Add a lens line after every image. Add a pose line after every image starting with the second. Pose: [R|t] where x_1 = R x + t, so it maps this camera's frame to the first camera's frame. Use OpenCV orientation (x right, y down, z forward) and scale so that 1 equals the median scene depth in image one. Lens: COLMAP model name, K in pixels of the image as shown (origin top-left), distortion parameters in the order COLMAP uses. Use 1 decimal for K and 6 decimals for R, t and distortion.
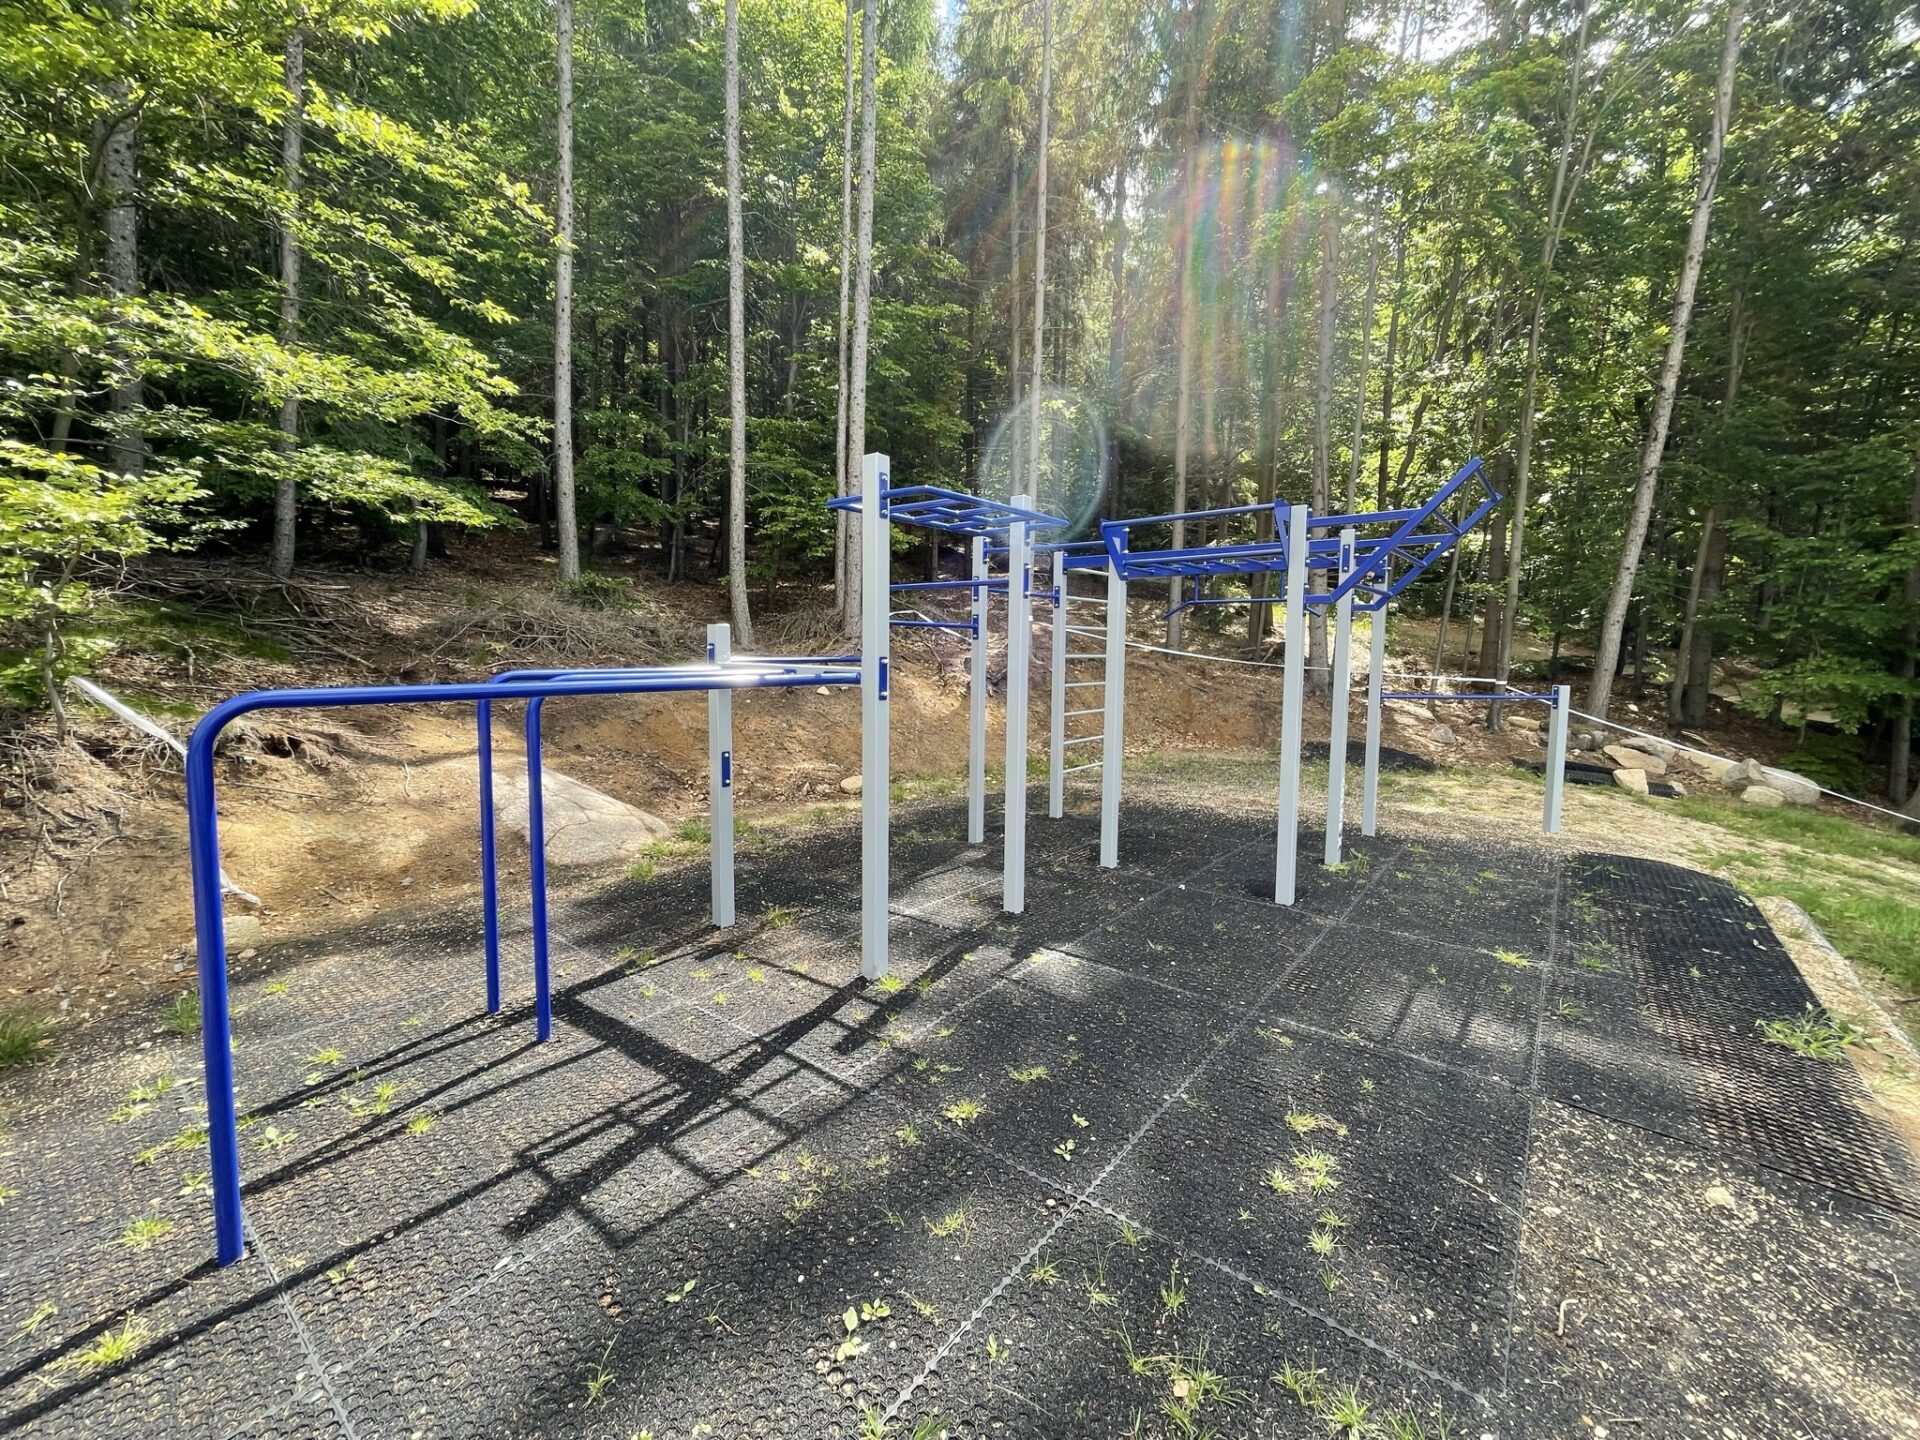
lens RADIAL K [[782.4, 0, 953.6], [0, 782.4, 711.2], [0, 0, 1]] dist [-0.001464, 0.000693]
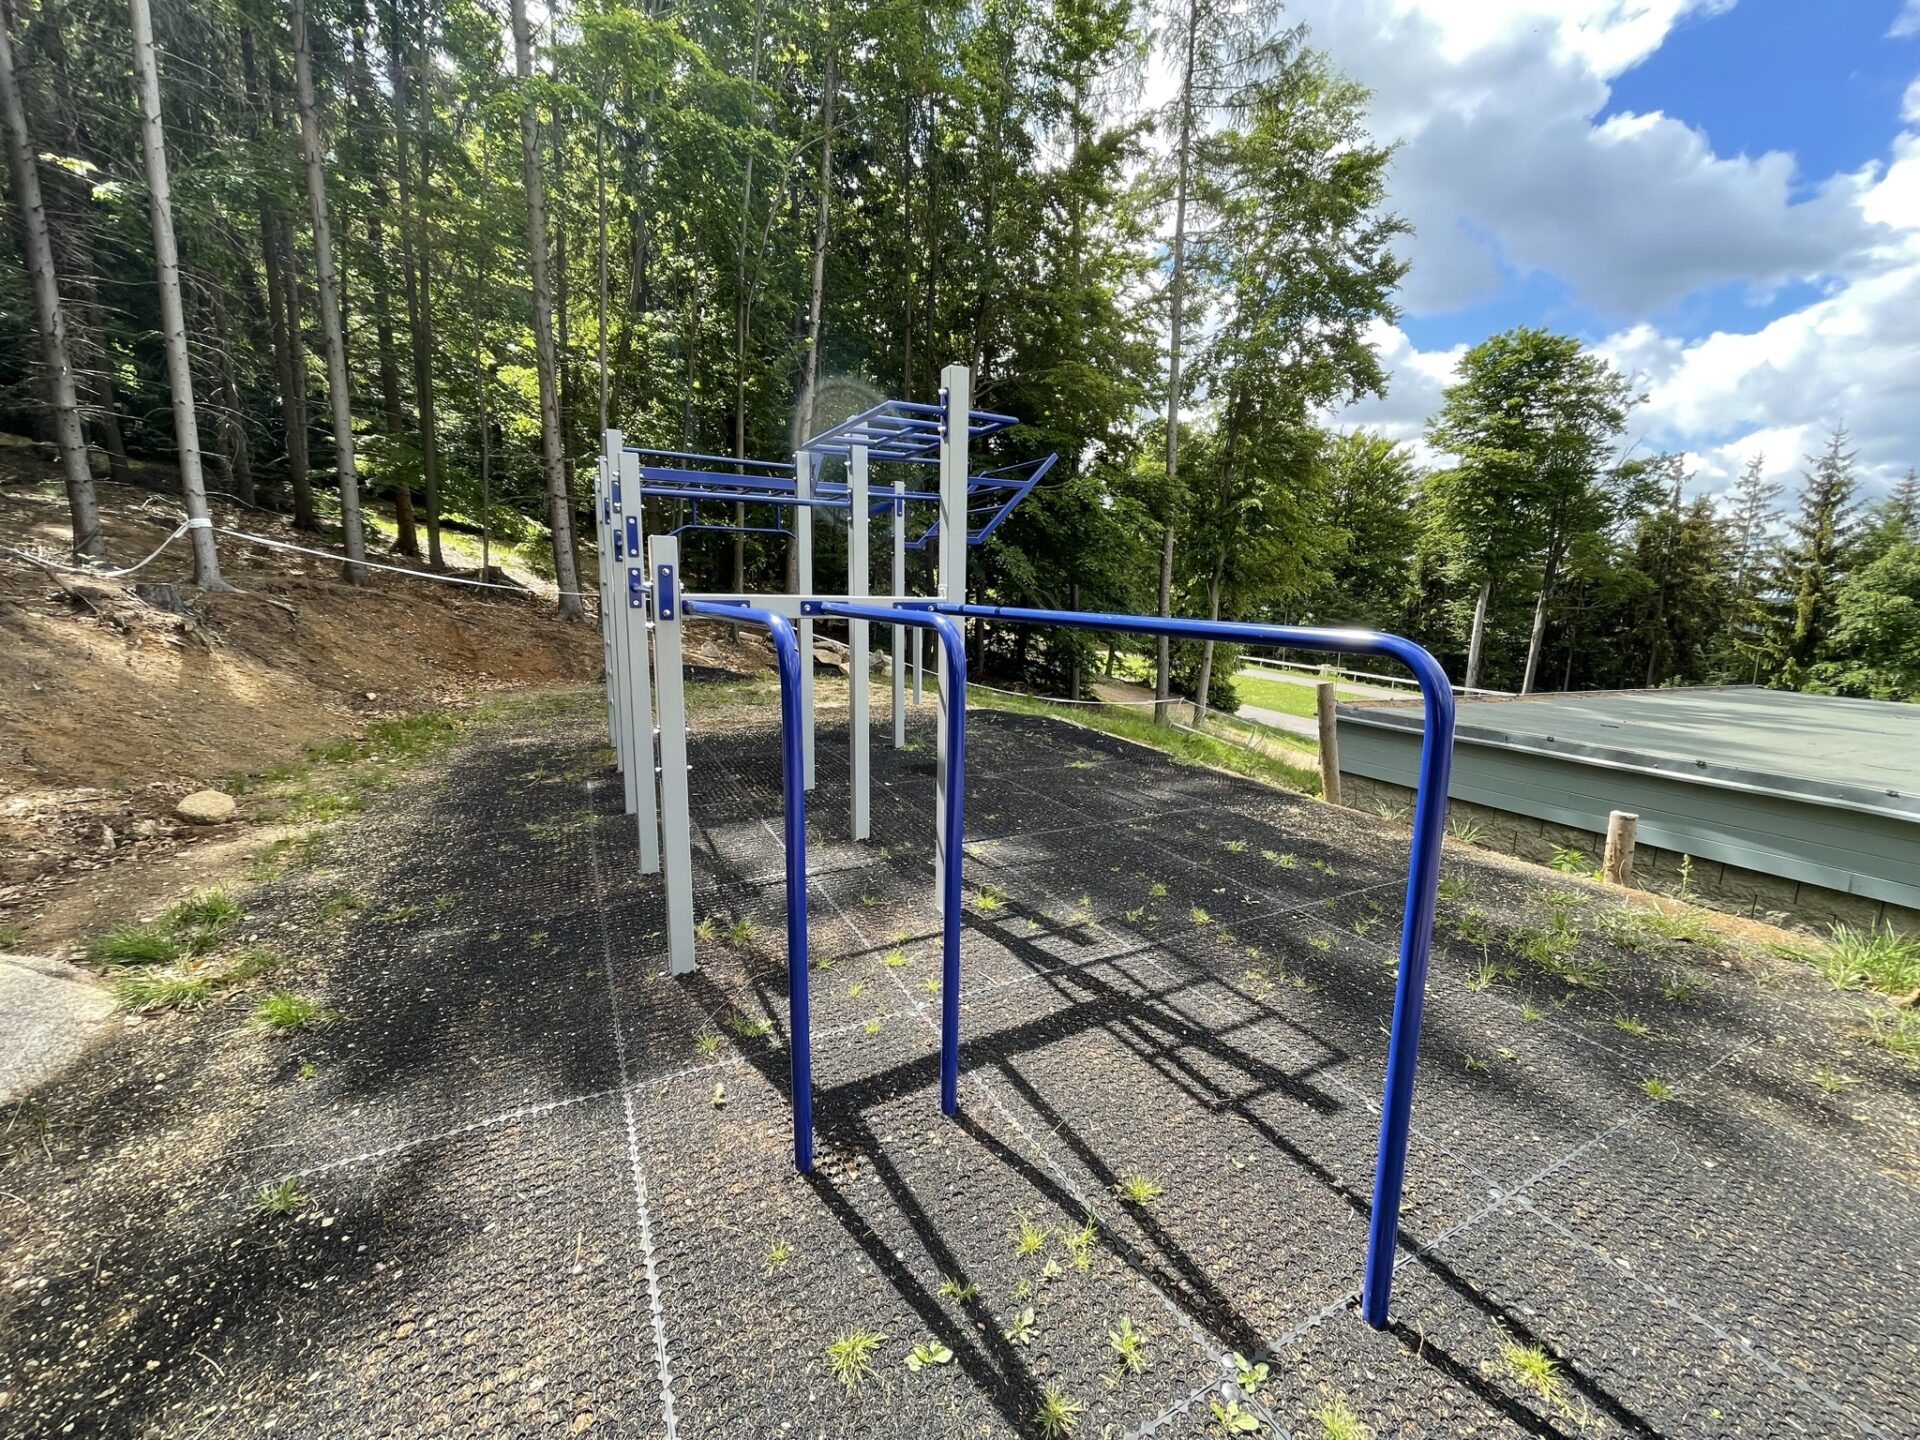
lens RADIAL K [[768.9, 0, 960.0], [0, 768.9, 720.0], [0, 0, 1]] dist [-0.000346, 0.000015]
pose [[0.409322, -0.160851, 0.898099, -1.243205], [0.061346, 0.986962, 0.148807, -0.065295], [-0.910325, -0.005815, 0.413852, 0.758700]]
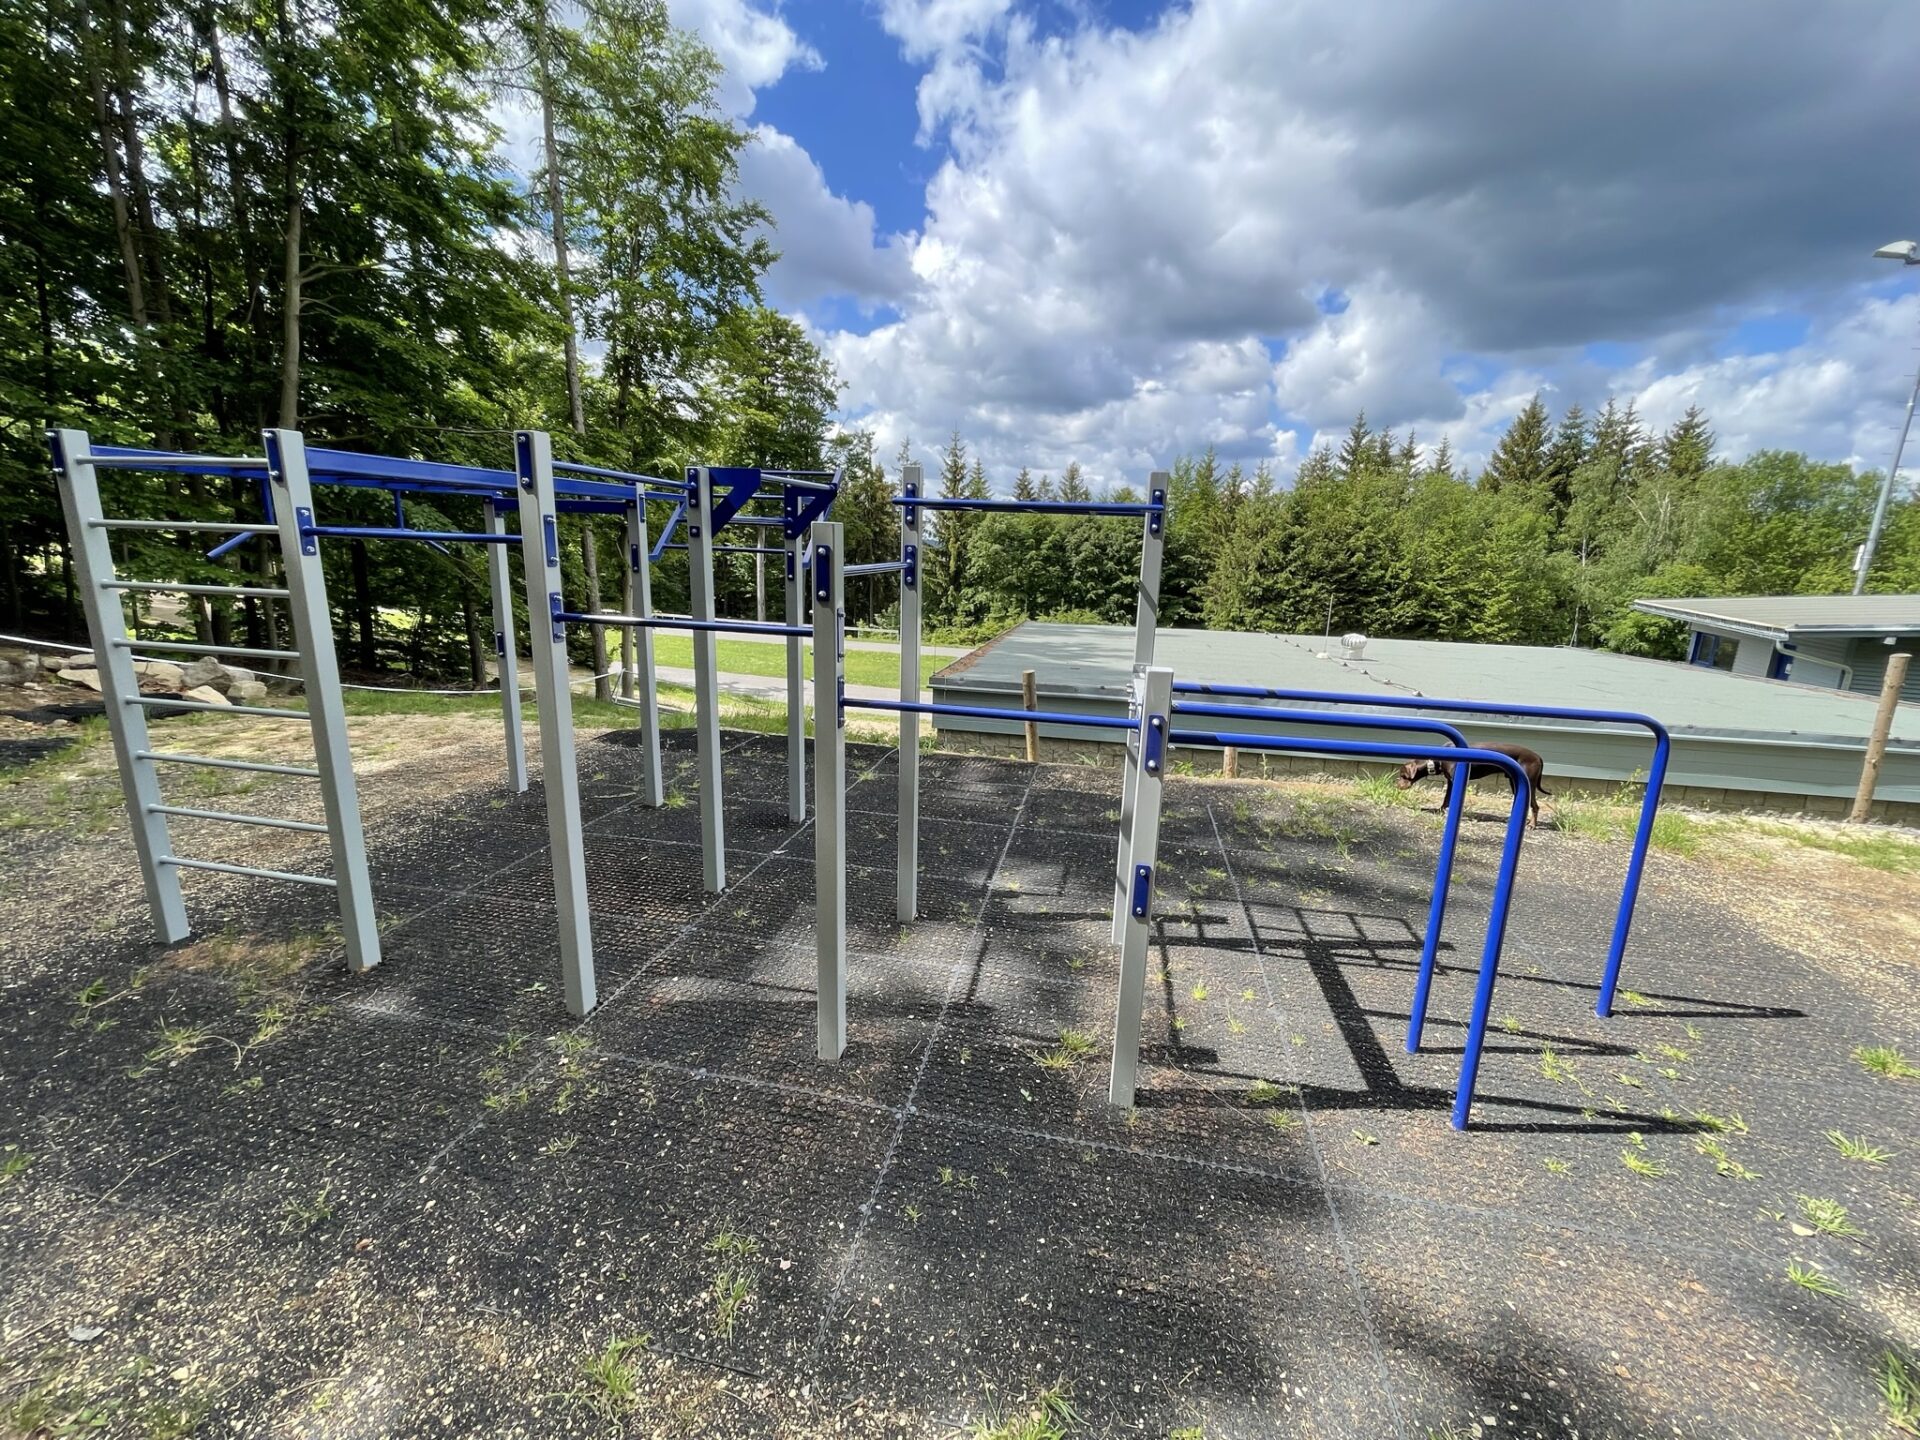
lens RADIAL K [[782.4, 0, 953.6], [0, 782.4, 711.2], [0, 0, 1]] dist [-0.001464, 0.000693]
pose [[-0.455257, -0.218000, 0.863259, -1.186623], [0.035759, 0.964303, 0.262376, -0.387014], [-0.889641, 0.150318, -0.431211, 2.182928]]
